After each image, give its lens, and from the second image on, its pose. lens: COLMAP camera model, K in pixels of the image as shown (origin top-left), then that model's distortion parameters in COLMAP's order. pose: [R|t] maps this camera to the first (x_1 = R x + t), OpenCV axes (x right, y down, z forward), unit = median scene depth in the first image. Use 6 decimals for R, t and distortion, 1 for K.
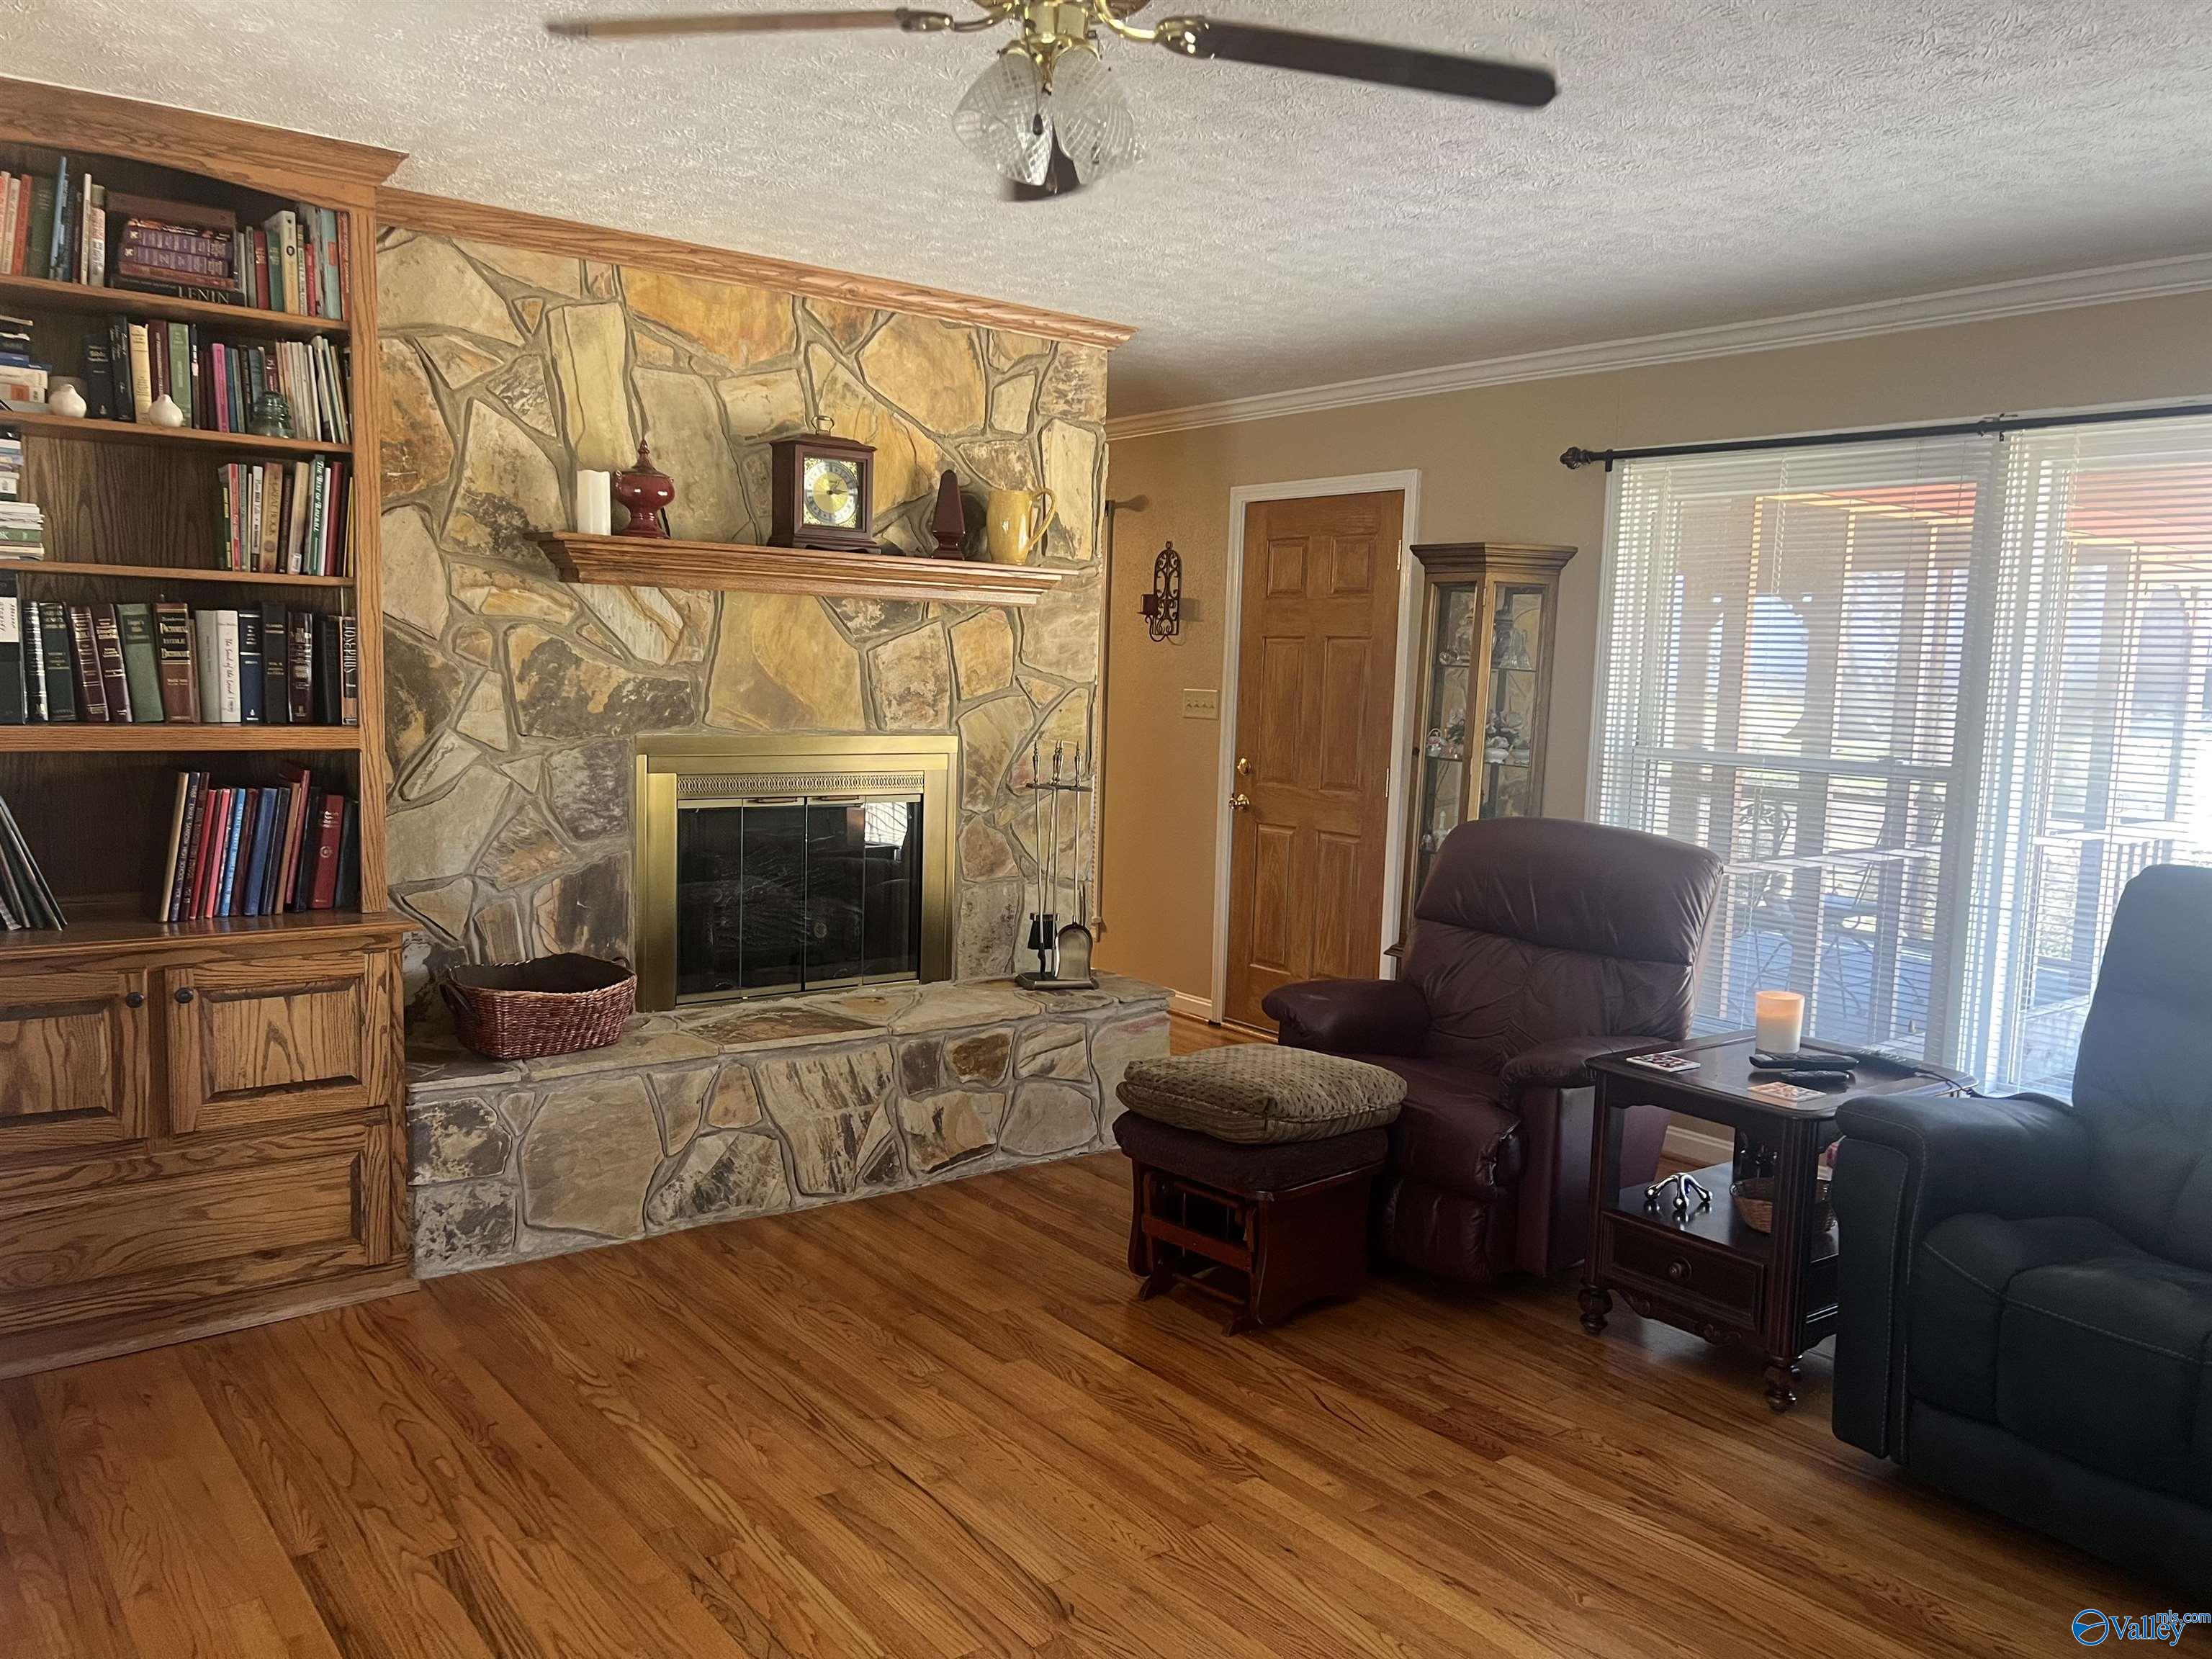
lens RADIAL K [[1658.3, 0, 1111.6], [0, 1658.3, 836.8], [0, 0, 1]] dist [0.065055, -0.067079]
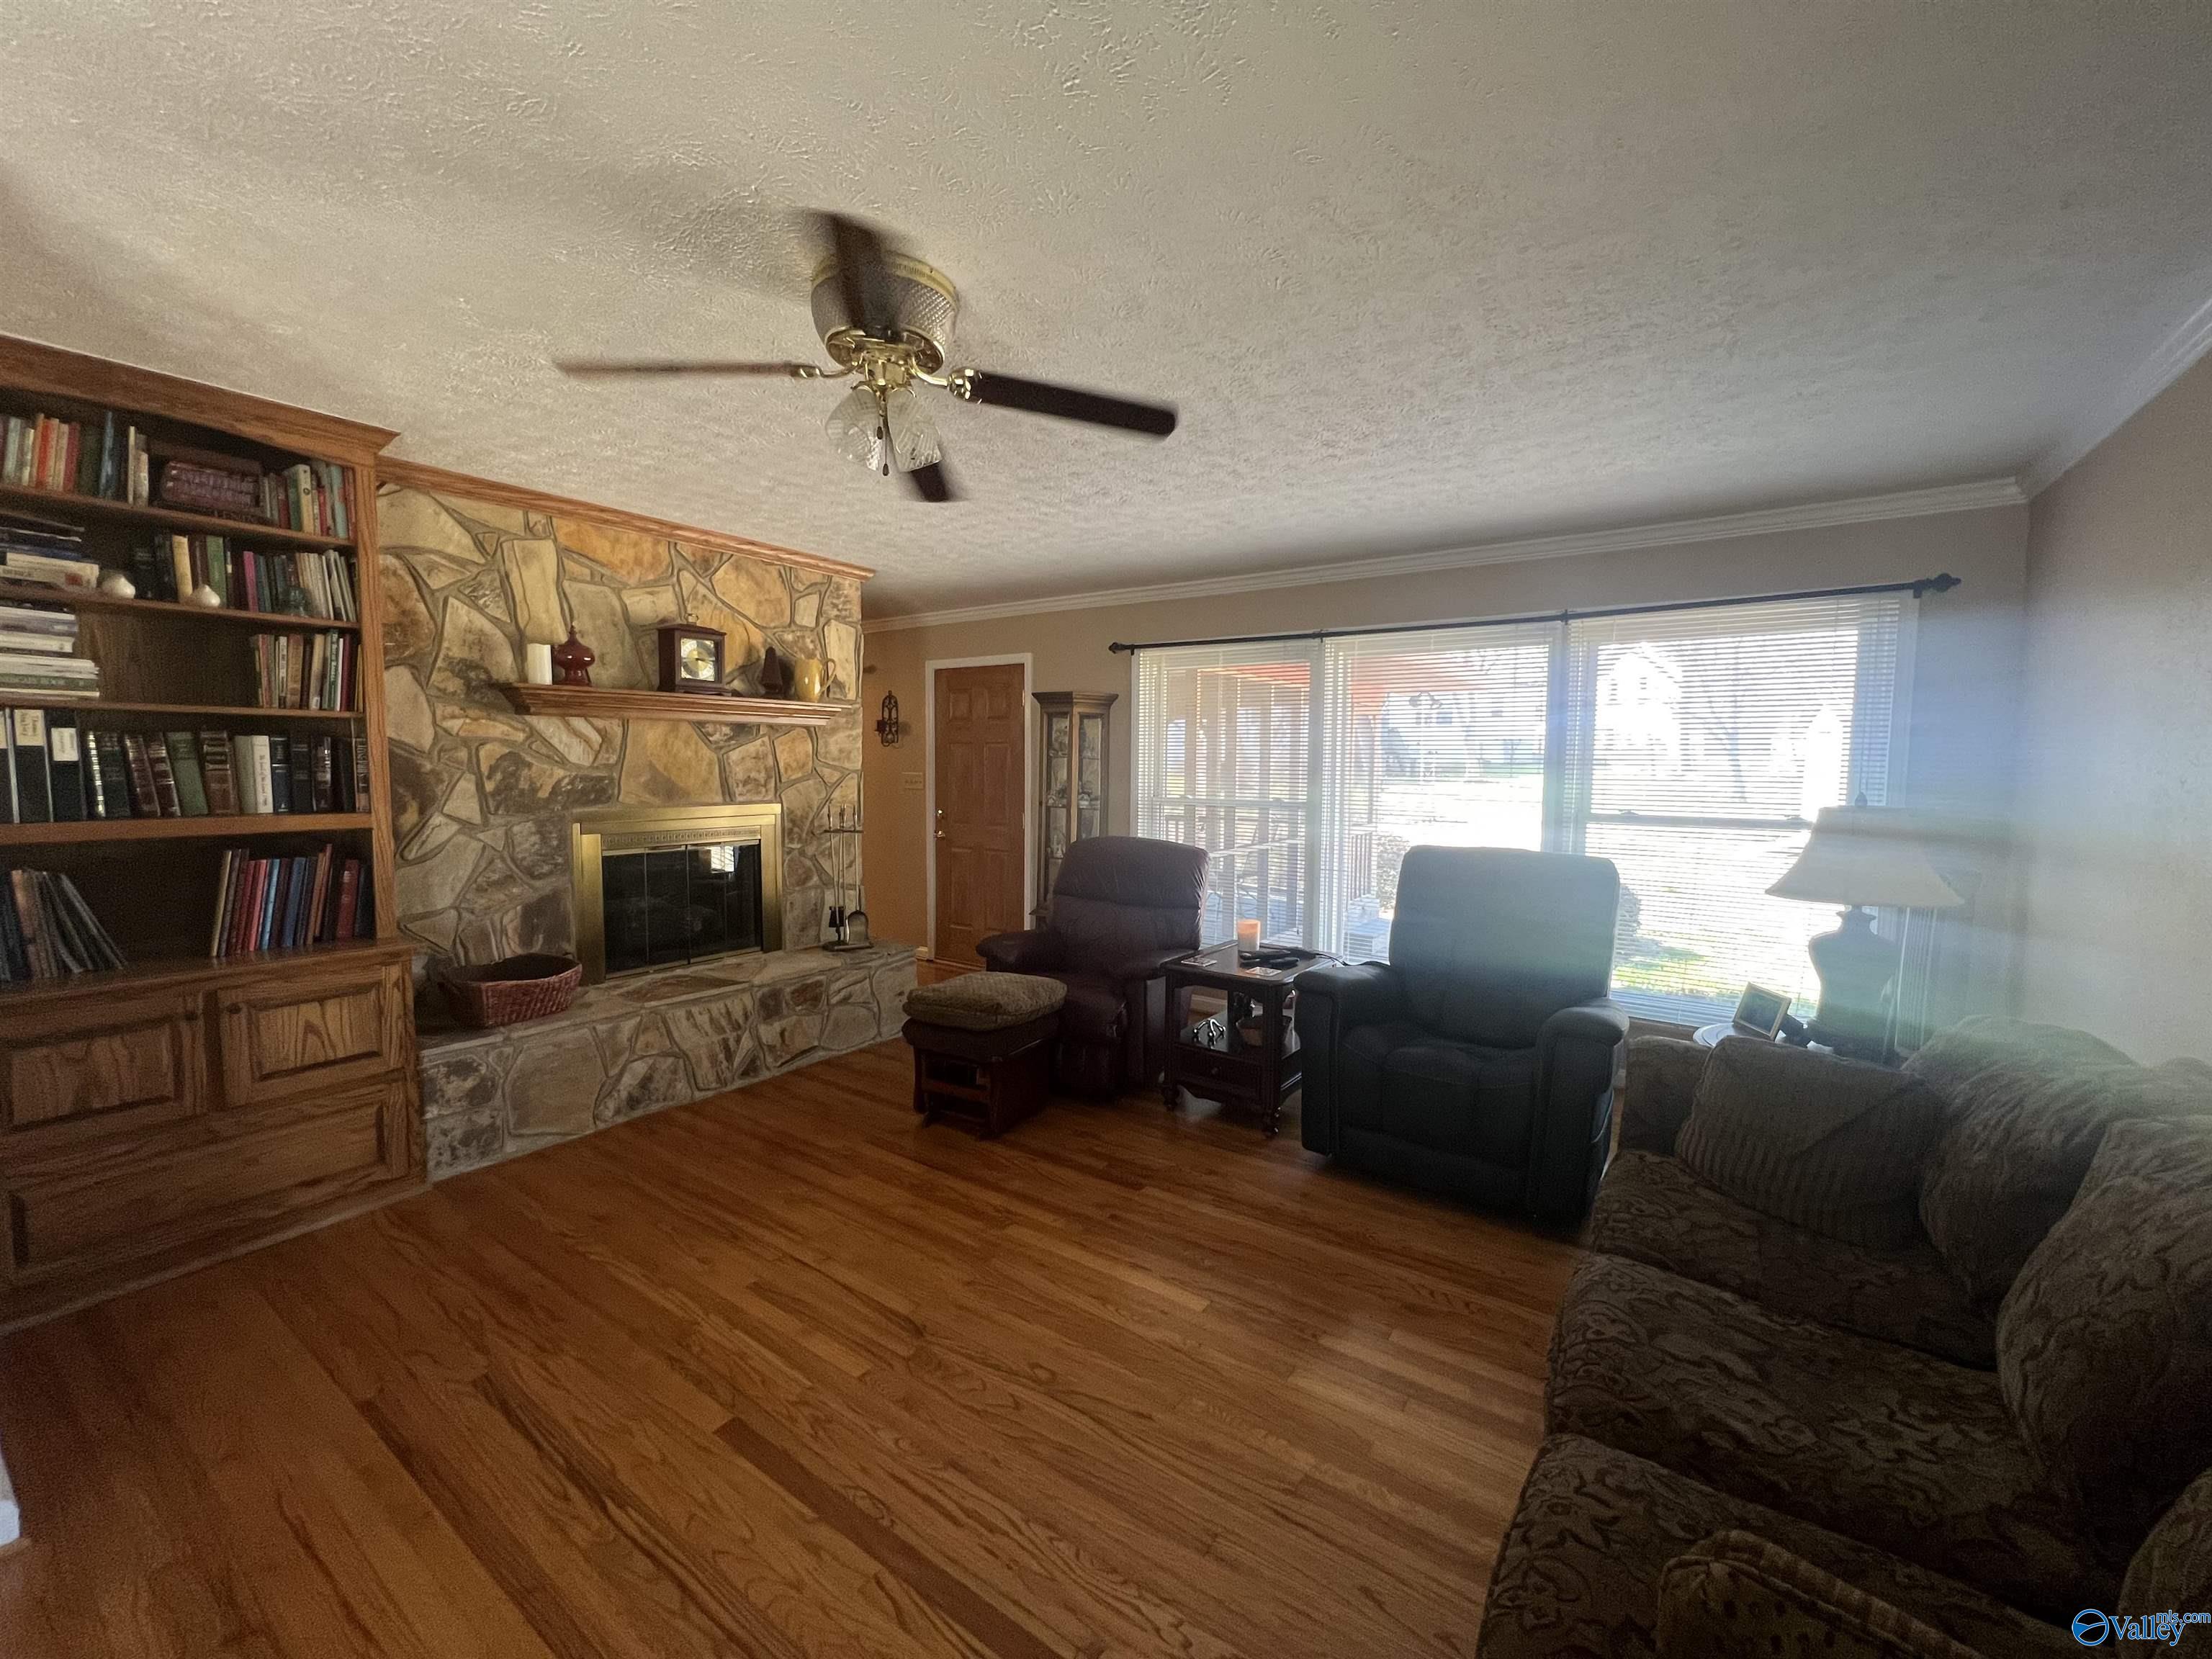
lens RADIAL K [[880.1, 0, 1098.8], [0, 880.1, 824.6], [0, 0, 1]] dist [0.001556, 0.000065]
pose [[0.955014, -0.043286, 0.293386, -0.059402], [0.052027, 0.998402, -0.022053, -0.004393], [-0.291963, 0.036325, 0.955740, 0.065570]]
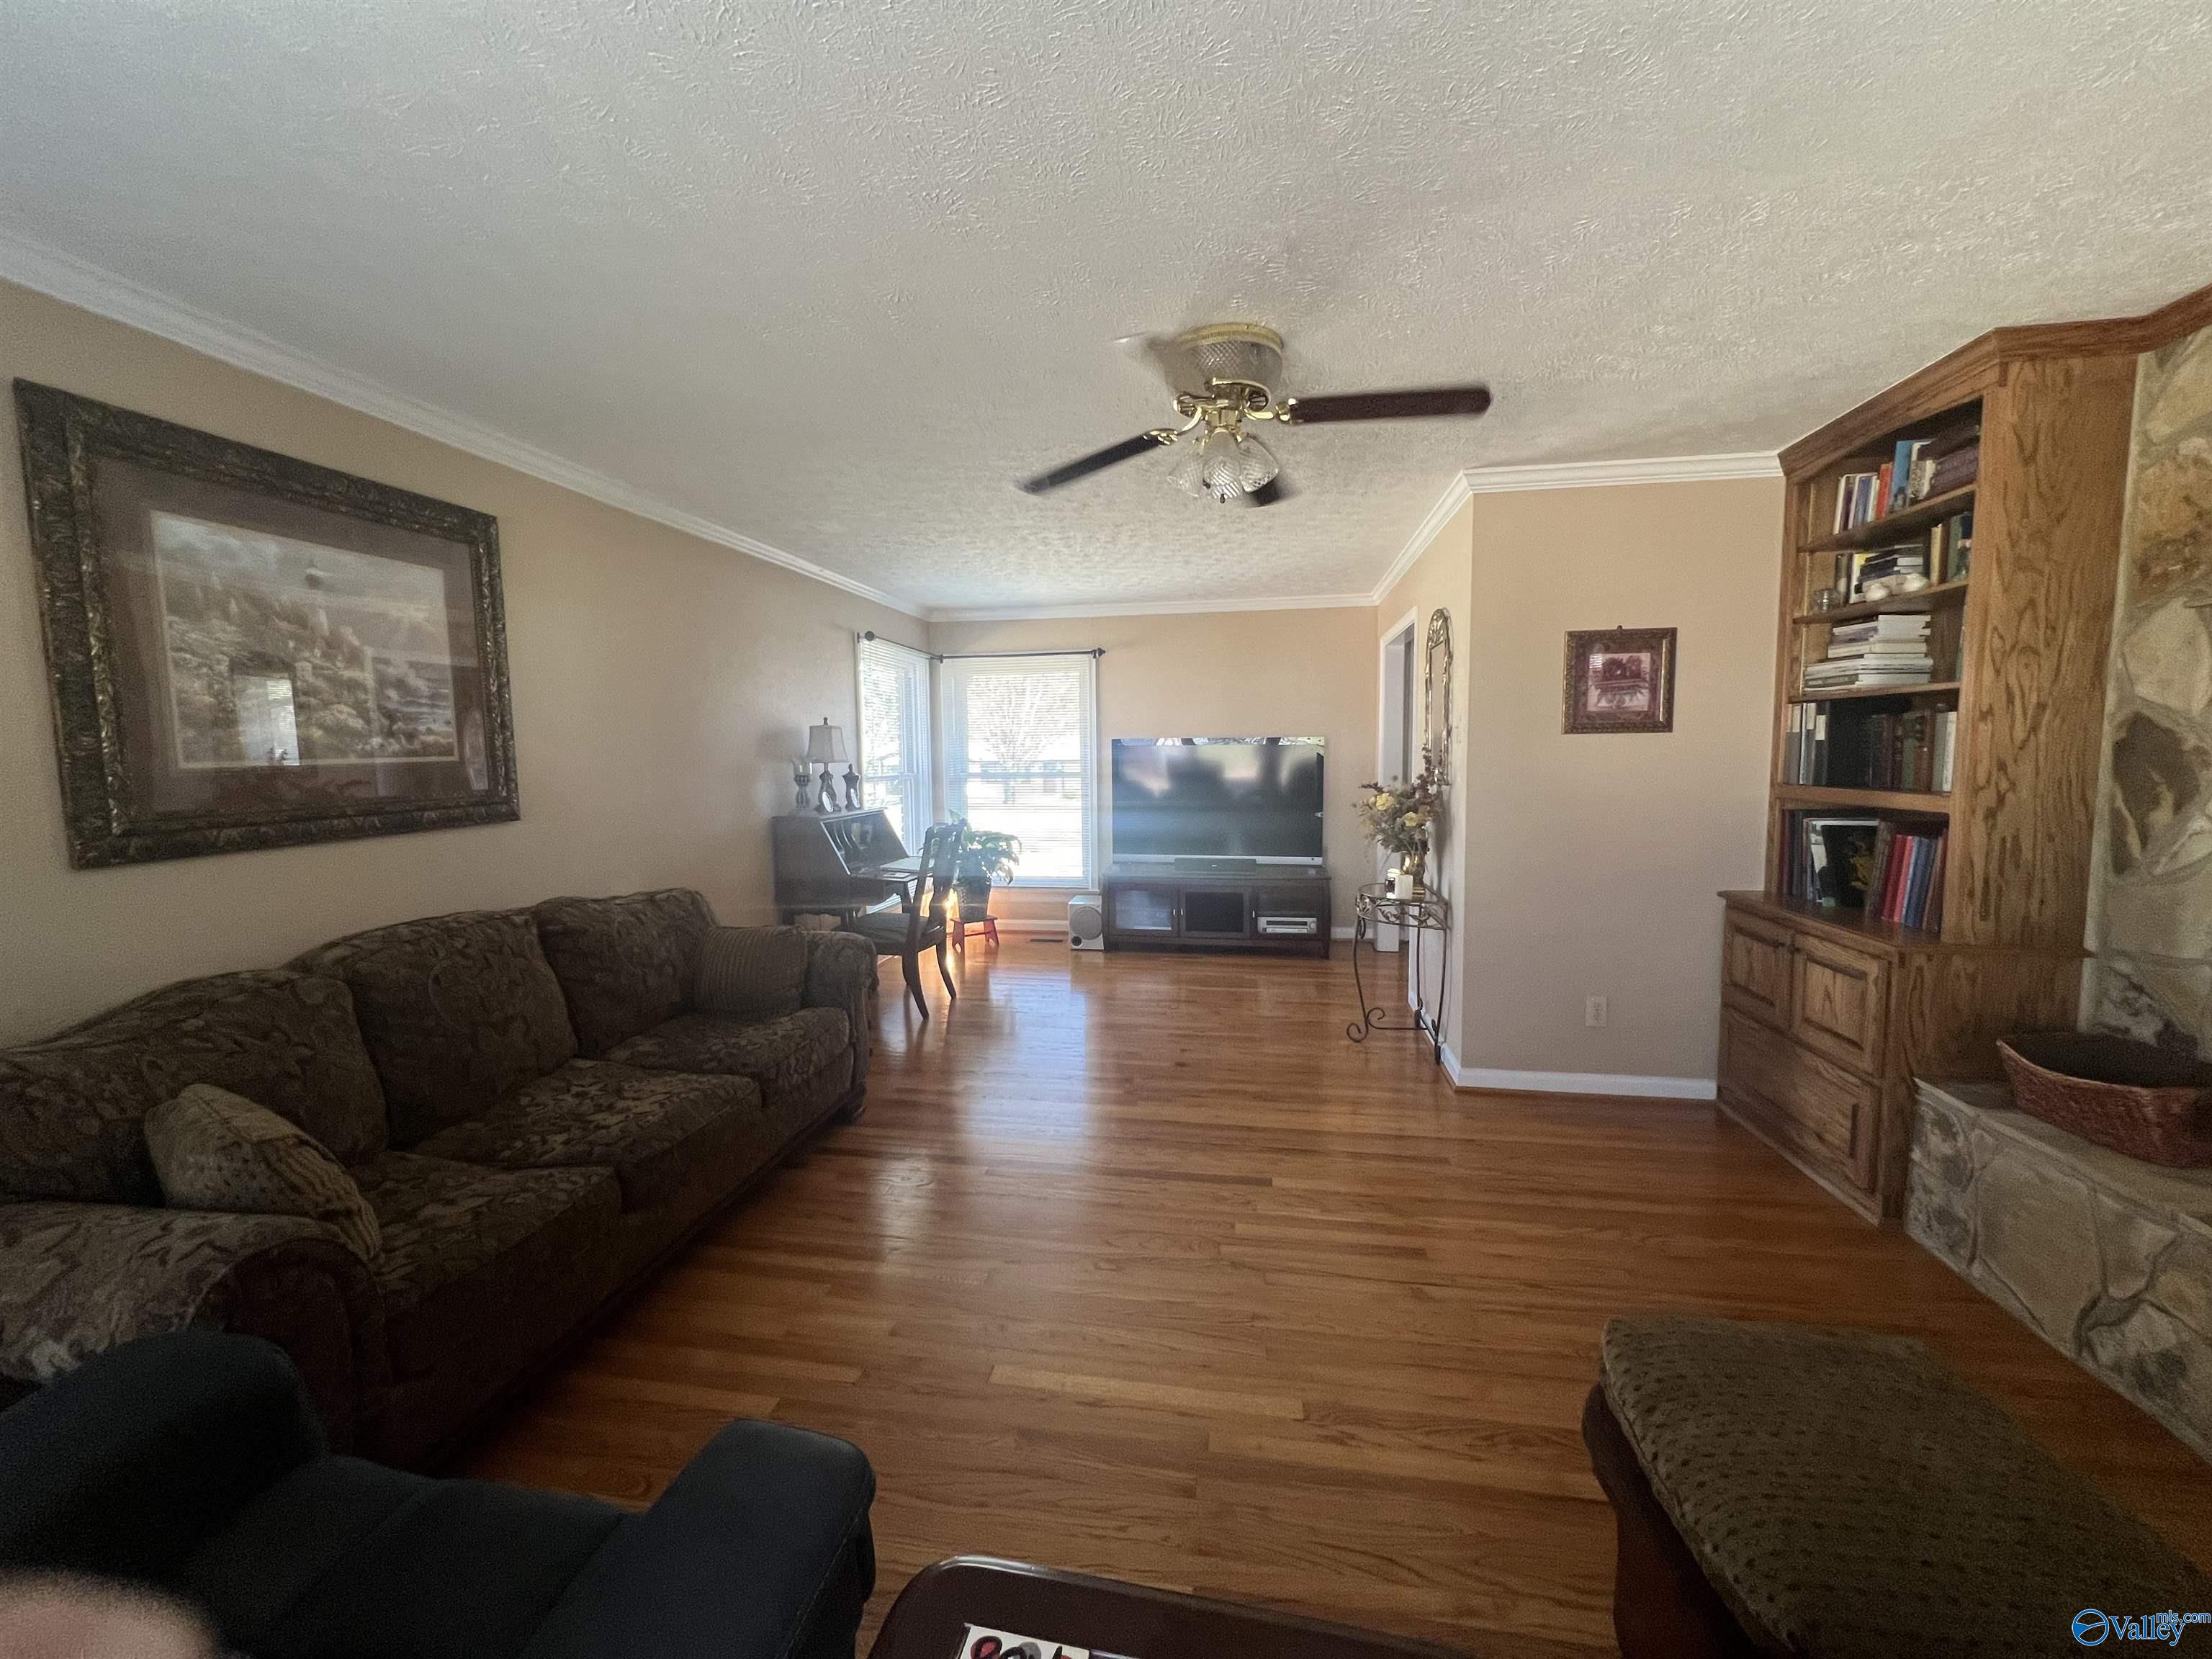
lens RADIAL K [[880.1, 0, 1098.8], [0, 880.1, 824.6], [0, 0, 1]] dist [0.001556, 0.000065]
pose [[-0.737818, 0.030054, -0.674330, 0.444908], [-0.087946, 0.986212, 0.140181, -0.073874], [0.669245, 0.162733, -0.725002, 0.960878]]
